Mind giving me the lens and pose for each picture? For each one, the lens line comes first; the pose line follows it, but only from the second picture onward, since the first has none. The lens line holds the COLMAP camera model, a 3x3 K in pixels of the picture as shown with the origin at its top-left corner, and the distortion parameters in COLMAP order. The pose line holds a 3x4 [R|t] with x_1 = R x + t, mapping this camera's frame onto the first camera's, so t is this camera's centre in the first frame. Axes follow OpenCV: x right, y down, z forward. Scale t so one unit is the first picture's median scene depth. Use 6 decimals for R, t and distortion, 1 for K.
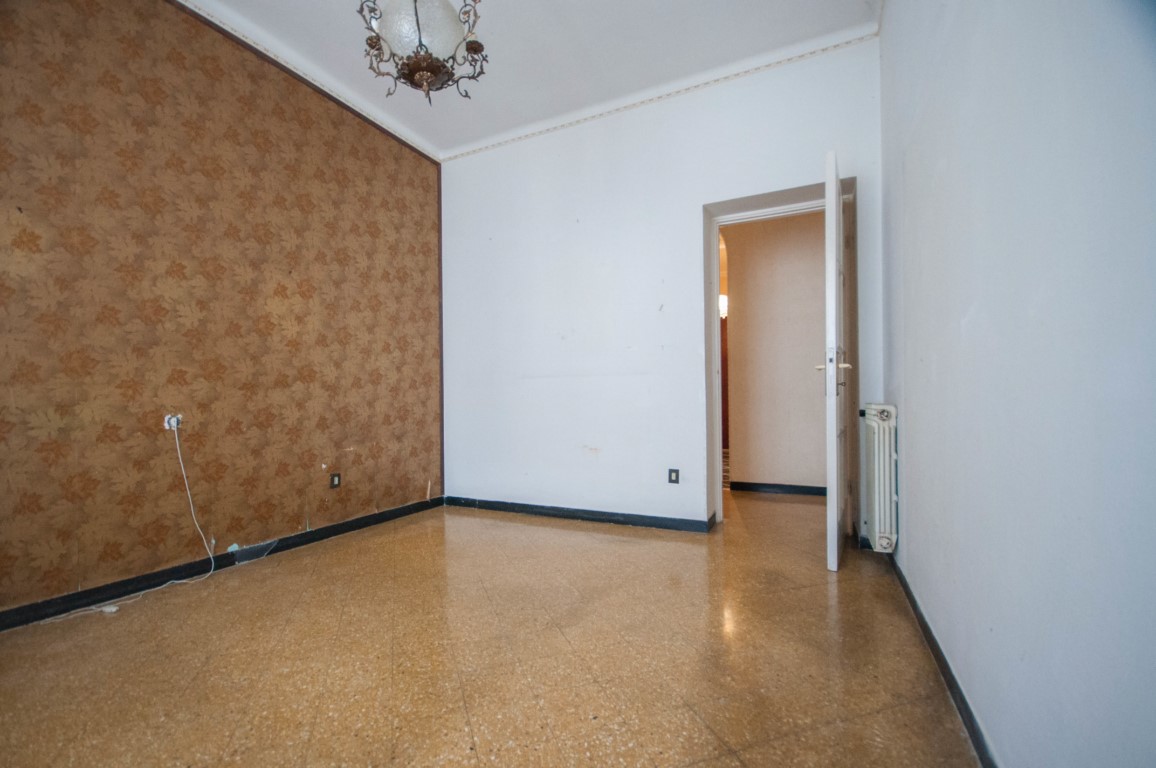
lens RADIAL K [[500.1, 0, 568.1], [0, 500.1, 402.6], [0, 0, 1]] dist [0.029587, -0.019593]
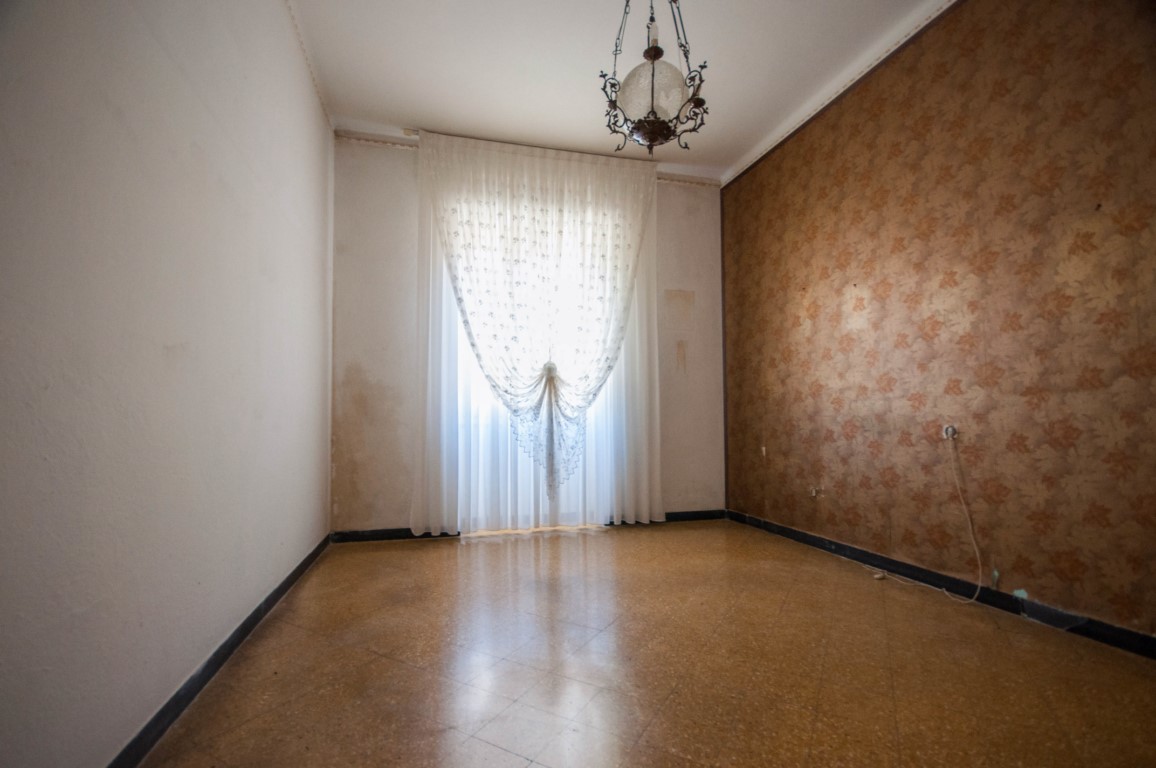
lens RADIAL K [[510.2, 0, 564.0], [0, 510.2, 397.1], [0, 0, 1]] dist [0.002206, -0.000597]
pose [[-0.753412, -0.013613, -0.657407, 0.478466], [0.010258, 0.999421, -0.032451, -0.005744], [0.657468, -0.031193, -0.752836, 1.303226]]
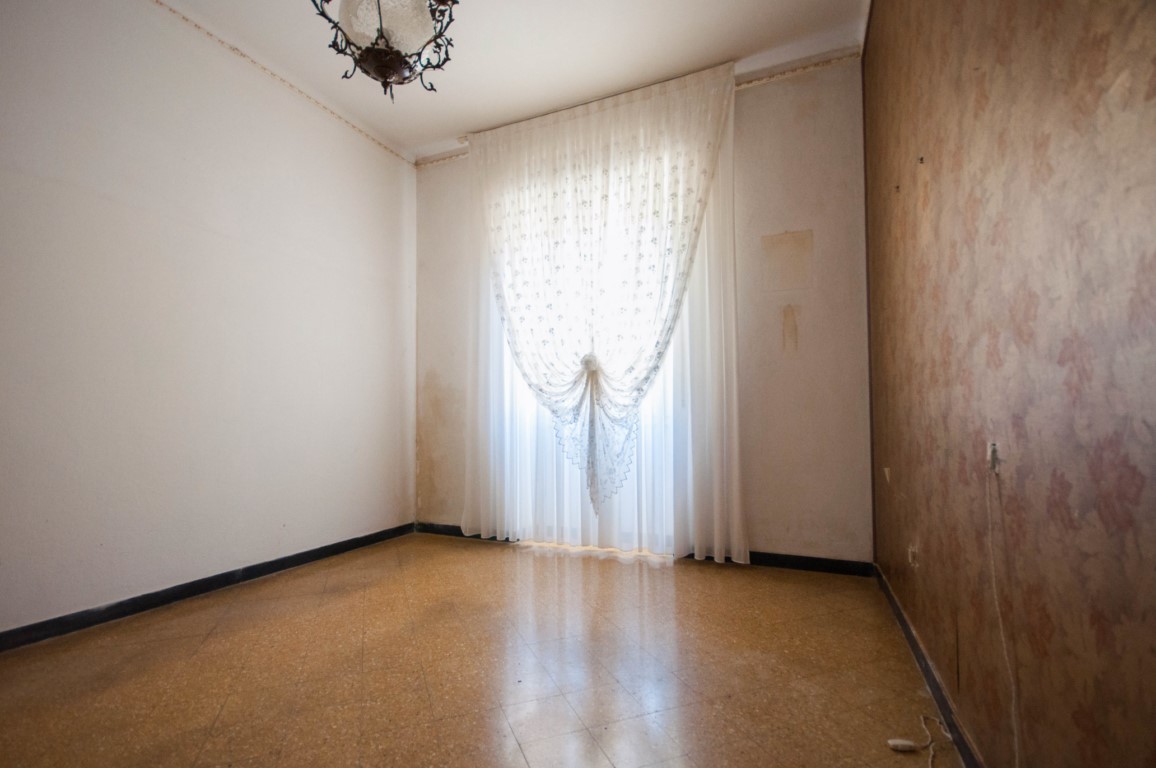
lens RADIAL K [[529.2, 0, 571.3], [0, 529.2, 399.8], [0, 0, 1]] dist [0.000566, -0.000141]
pose [[-0.999237, 0.018042, -0.034653, -0.434290], [0.019109, 0.999345, -0.030731, -0.002977], [0.034076, -0.031370, -0.998927, 1.476229]]
